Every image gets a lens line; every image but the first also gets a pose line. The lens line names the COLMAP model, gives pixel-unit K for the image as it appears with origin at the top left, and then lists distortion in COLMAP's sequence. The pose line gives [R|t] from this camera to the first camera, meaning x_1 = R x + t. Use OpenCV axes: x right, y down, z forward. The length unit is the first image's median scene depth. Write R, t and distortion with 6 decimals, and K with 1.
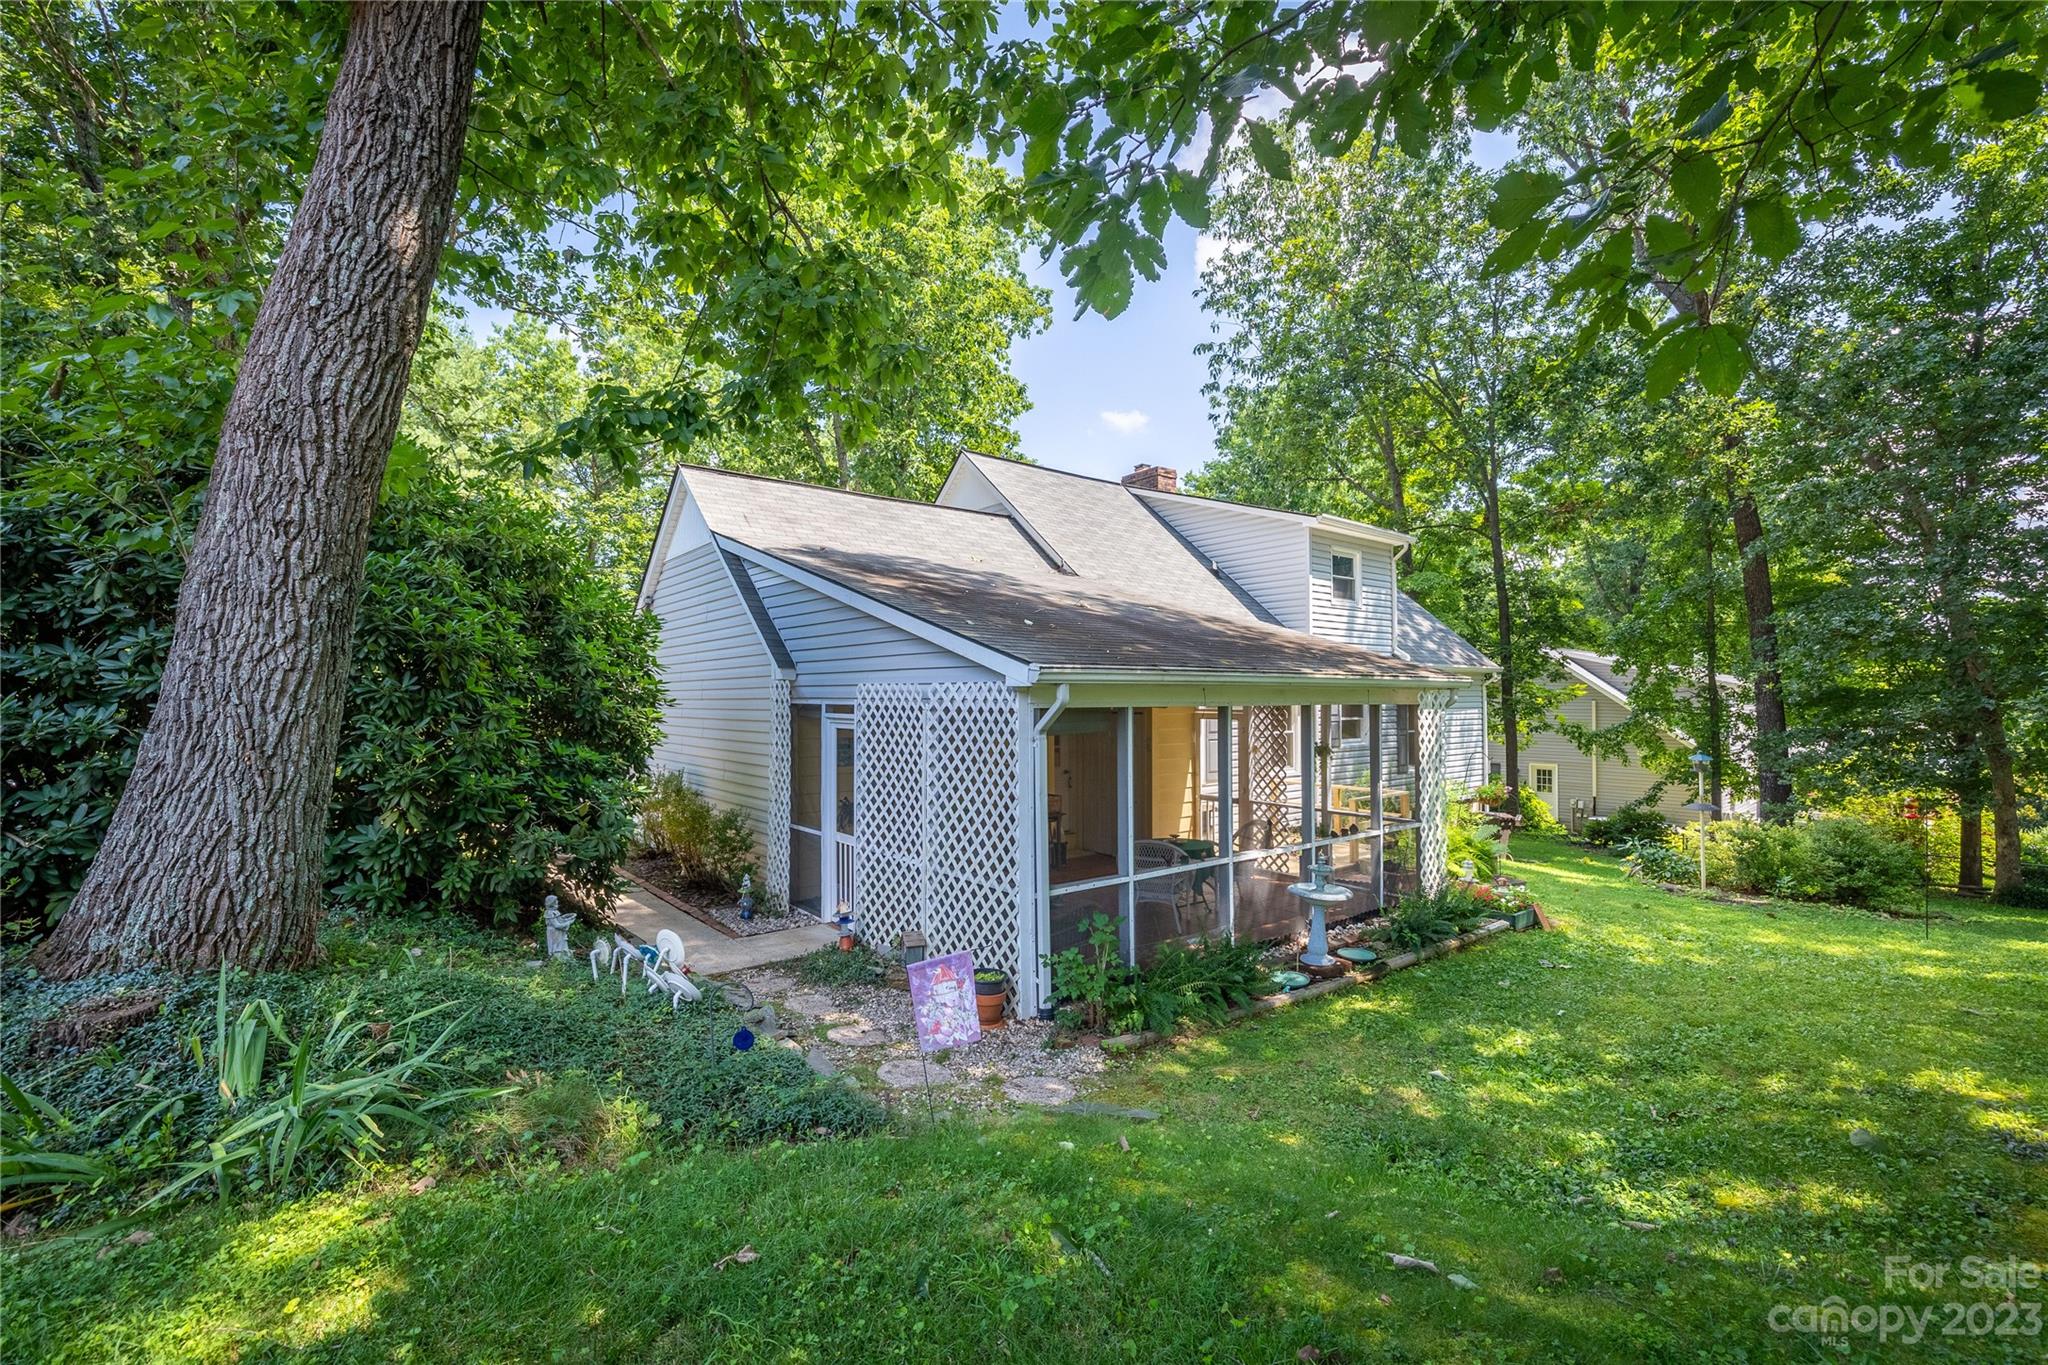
lens RADIAL K [[870.1, 0, 1032.9], [0, 870.1, 683.3], [0, 0, 1]] dist [0.002710, 0.000158]
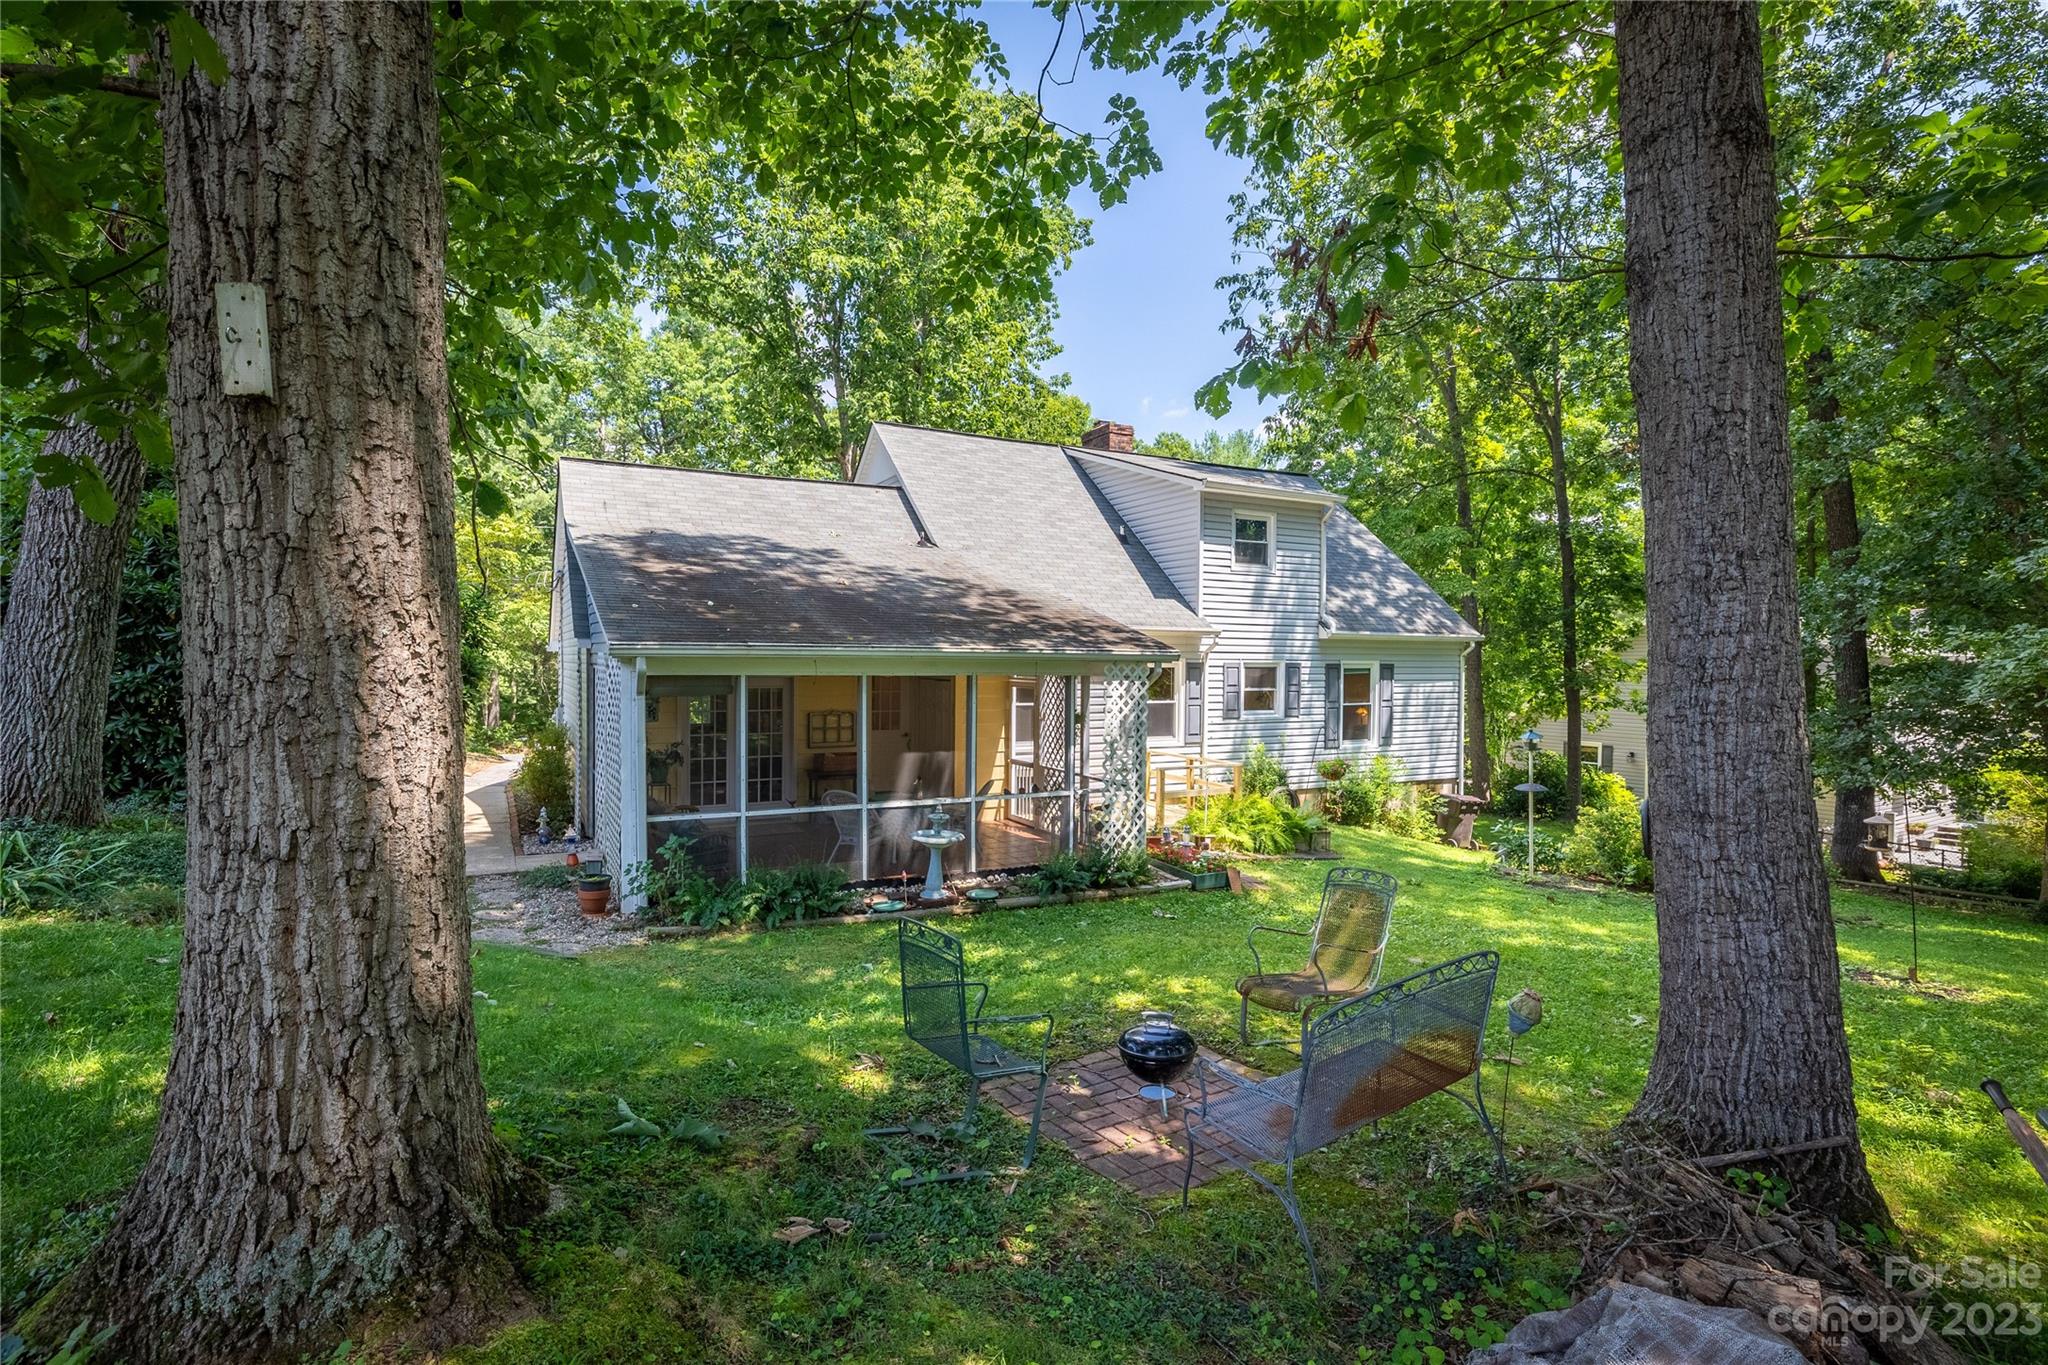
lens RADIAL K [[990.7, 0, 1013.0], [0, 990.7, 676.8], [0, 0, 1]] dist [-0.000116, 0.000437]
pose [[0.980407, 0.013933, -0.196488, 0.881593], [-0.007355, 0.999389, 0.034169, -0.024279], [0.196844, -0.032054, 0.979911, -0.341657]]
